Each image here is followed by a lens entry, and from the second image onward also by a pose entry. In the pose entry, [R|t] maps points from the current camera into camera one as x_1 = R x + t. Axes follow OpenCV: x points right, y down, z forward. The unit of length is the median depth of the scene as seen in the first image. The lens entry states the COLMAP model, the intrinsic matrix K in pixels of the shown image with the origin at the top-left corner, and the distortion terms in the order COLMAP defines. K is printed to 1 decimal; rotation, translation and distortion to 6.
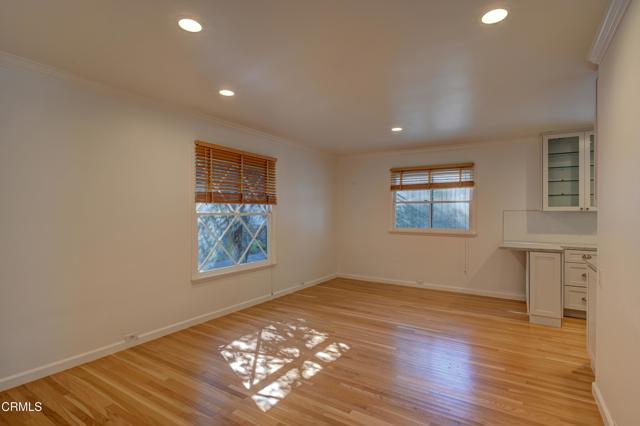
lens RADIAL K [[317.5, 0, 322.4], [0, 317.5, 213.5], [0, 0, 1]] dist [0.007116, 0.001177]
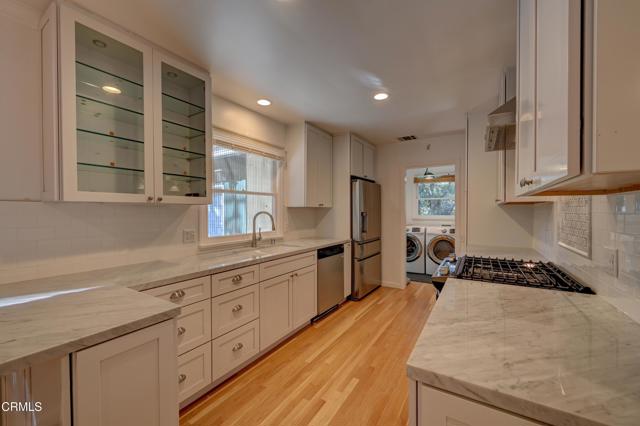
lens RADIAL K [[256.6, 0, 320.3], [0, 256.6, 213.7], [0, 0, 1]] dist [-0.001709, -0.000133]
pose [[-0.005218, -0.010264, 0.999934, 0.443890], [0.000242, 0.999947, 0.010265, 0.005044], [-0.999986, 0.000296, -0.005215, 0.804628]]
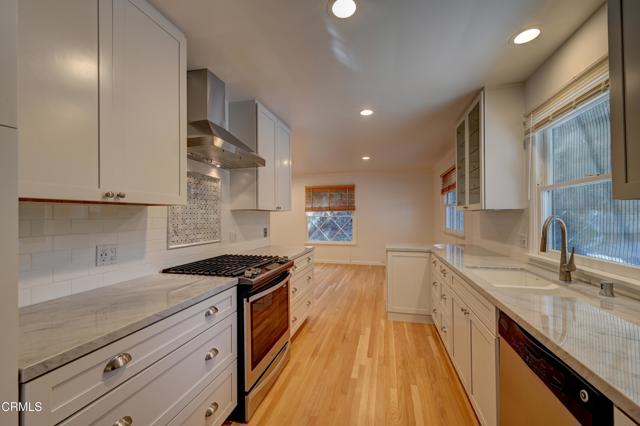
lens RADIAL K [[256.6, 0, 322.3], [0, 256.6, 215.0], [0, 0, 1]] dist [-0.001709, -0.000133]
pose [[0.306463, -0.009356, -0.951836, 1.467787], [0.006491, 0.999949, -0.007739, 0.007344], [0.951860, -0.003806, 0.306509, 0.497573]]
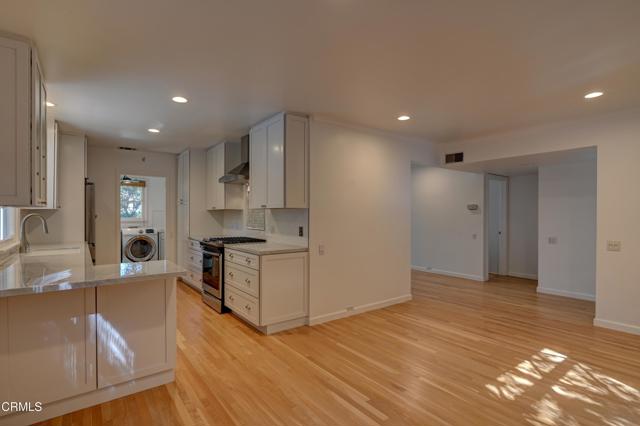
lens RADIAL K [[317.5, 0, 318.0], [0, 317.5, 213.4], [0, 0, 1]] dist [0.007116, 0.001177]
pose [[-0.933937, -0.002188, 0.357432, 0.152490], [-0.002562, 0.999997, -0.000573, 0.002028], [-0.357429, -0.001451, -0.933939, 1.507038]]
